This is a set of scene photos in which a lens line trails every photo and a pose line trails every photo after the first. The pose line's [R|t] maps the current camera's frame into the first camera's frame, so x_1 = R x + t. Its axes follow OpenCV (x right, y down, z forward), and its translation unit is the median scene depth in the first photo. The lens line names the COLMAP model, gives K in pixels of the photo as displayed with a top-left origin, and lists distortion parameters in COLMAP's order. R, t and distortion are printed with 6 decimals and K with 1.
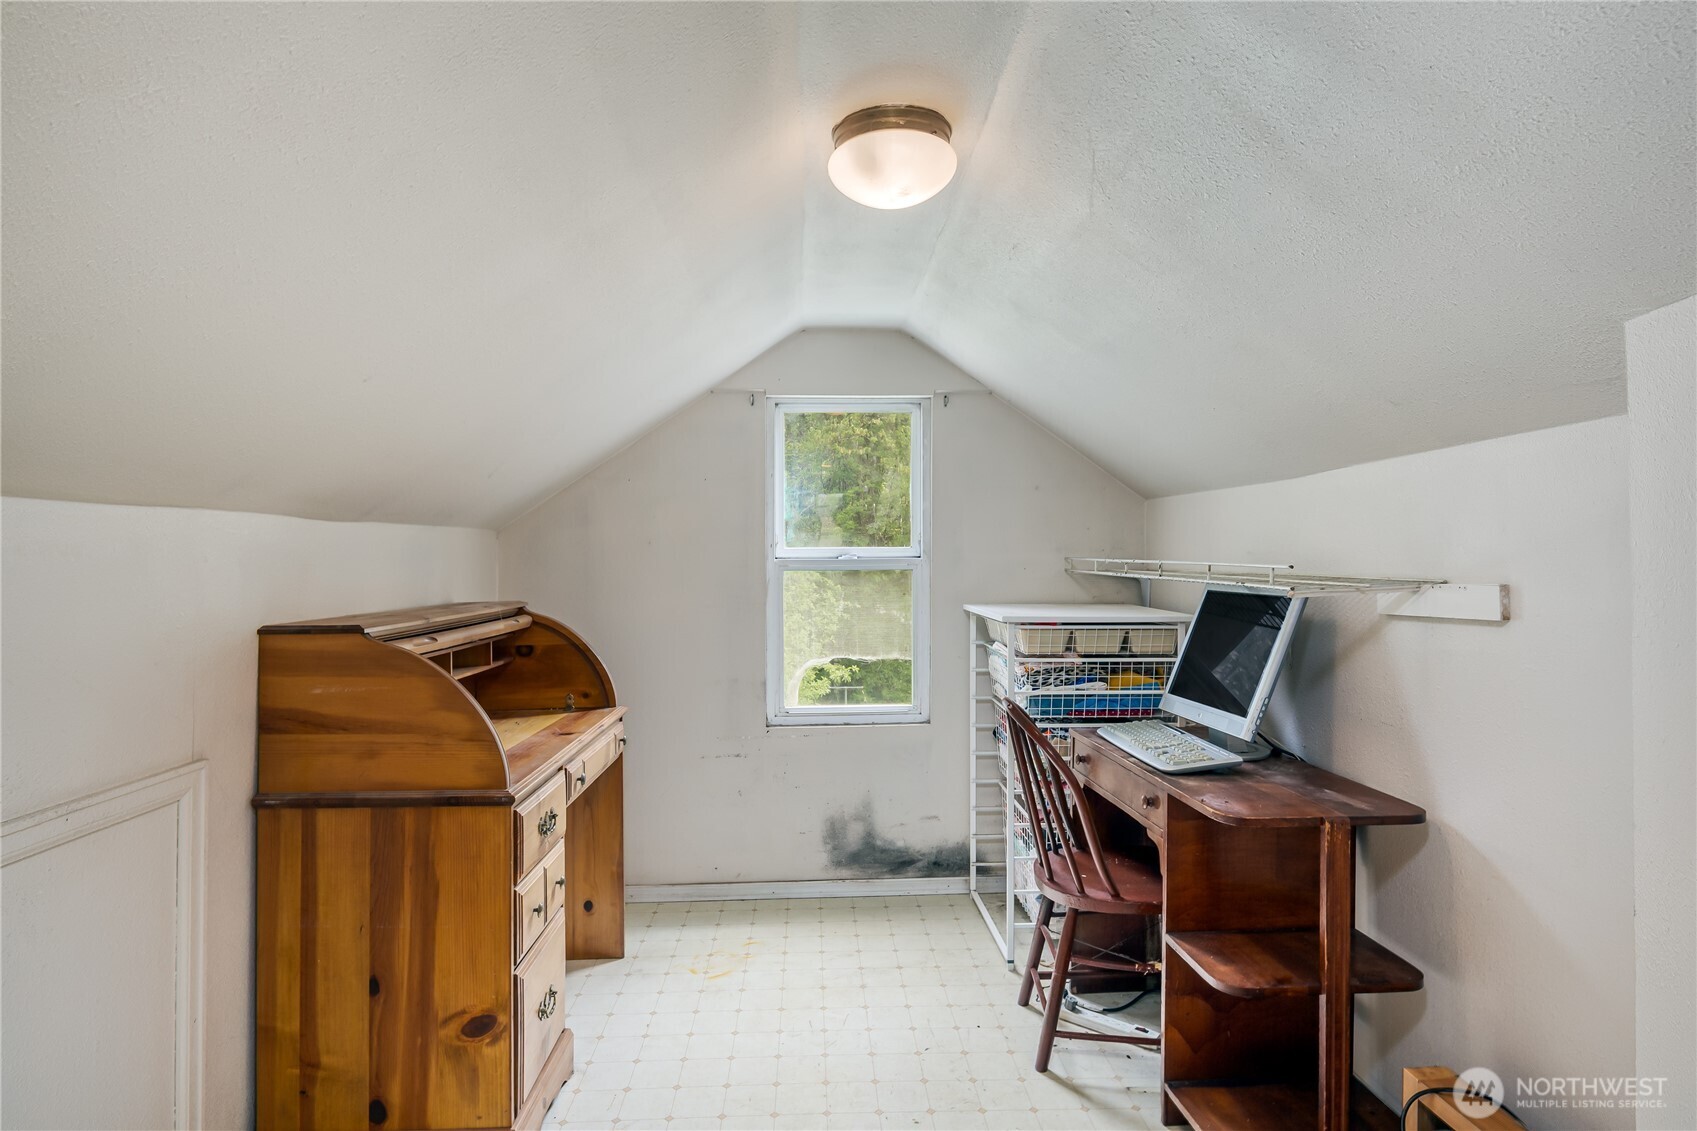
lens RADIAL K [[849.1, 0, 850.2], [0, 849.1, 558.8], [0, 0, 1]] dist [-0.013036, 0.000060]
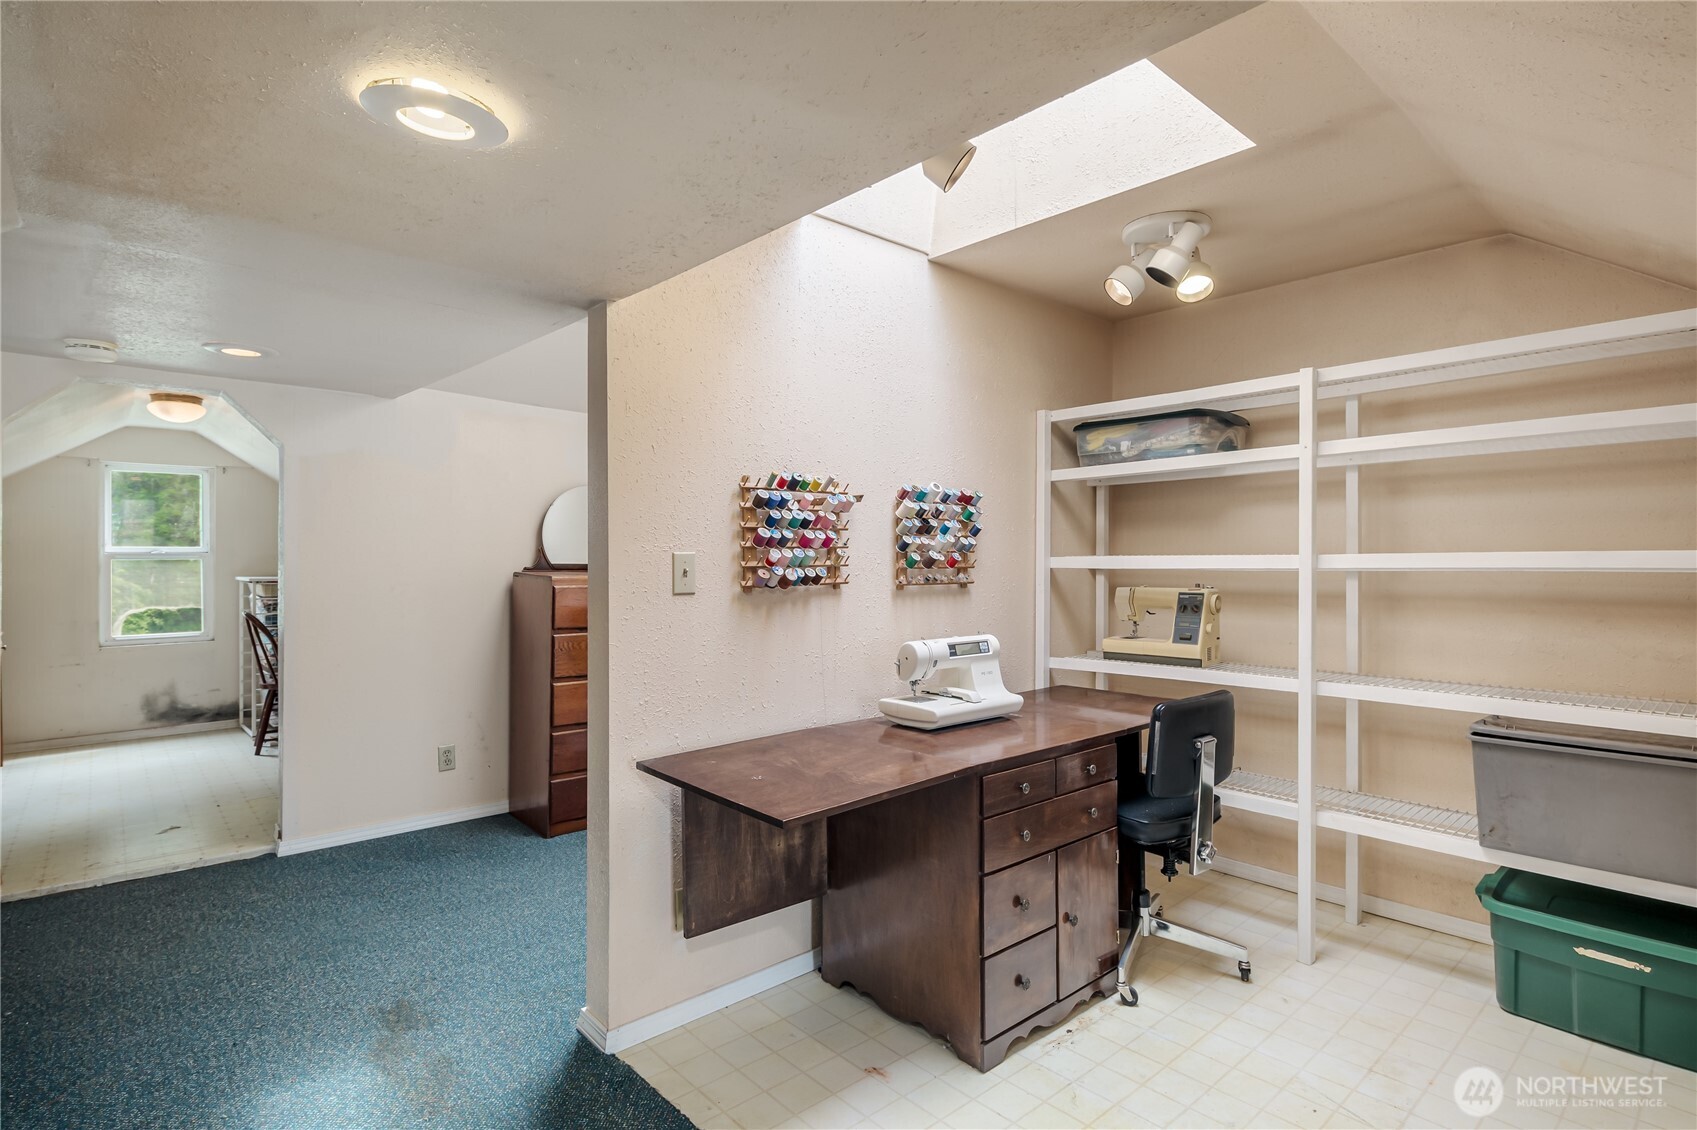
lens RADIAL K [[849.1, 0, 861.0], [0, 849.1, 558.4], [0, 0, 1]] dist [-0.013036, 0.000060]
pose [[0.770865, -0.002339, 0.636995, 0.010737], [0.005924, 0.999976, -0.003497, 0.026804], [-0.636972, 0.006470, 0.770860, -1.373316]]
